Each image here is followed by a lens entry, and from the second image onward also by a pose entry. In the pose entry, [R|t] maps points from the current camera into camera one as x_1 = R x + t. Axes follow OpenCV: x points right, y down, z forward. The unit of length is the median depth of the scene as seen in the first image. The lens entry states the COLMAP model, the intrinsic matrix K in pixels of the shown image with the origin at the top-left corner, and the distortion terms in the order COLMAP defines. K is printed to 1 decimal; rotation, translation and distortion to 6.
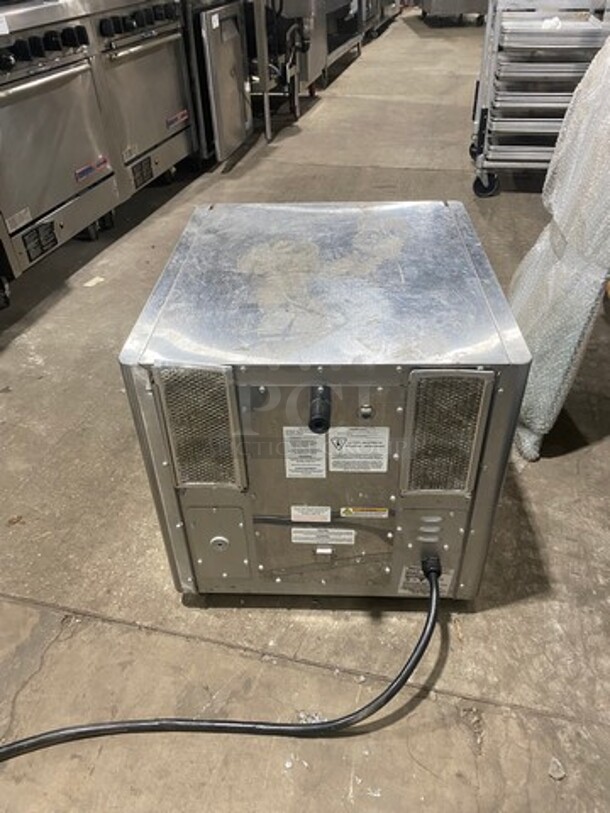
lens RADIAL K [[620.2, 0, 305.0], [0, 620.2, 406.5], [0, 0, 1]] dist [0.004817, -0.005510]
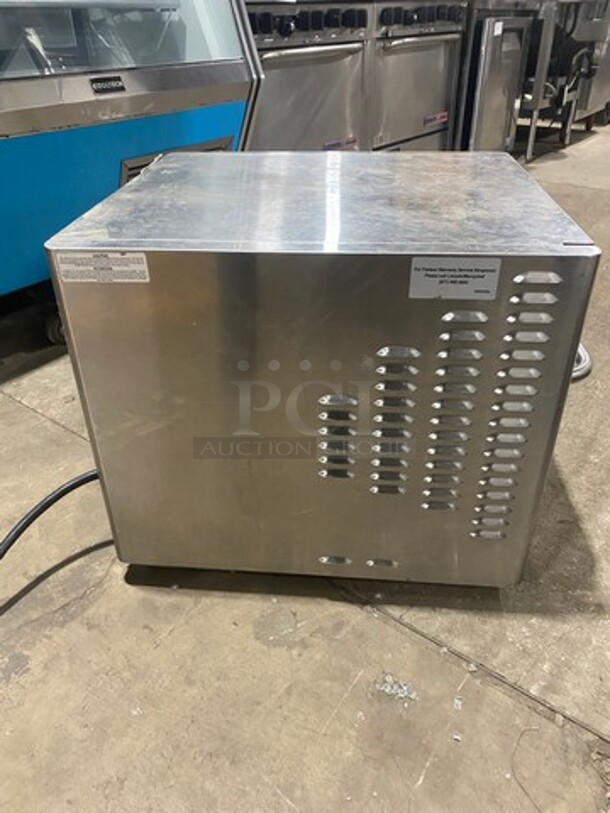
lens RADIAL K [[620.2, 0, 305.0], [0, 620.2, 406.5], [0, 0, 1]] dist [0.004817, -0.005510]
pose [[0.916925, 0.222314, -0.331399, 0.035207], [-0.251173, 0.966831, -0.046370, 0.084268], [0.310098, 0.125756, 0.942351, 0.052082]]
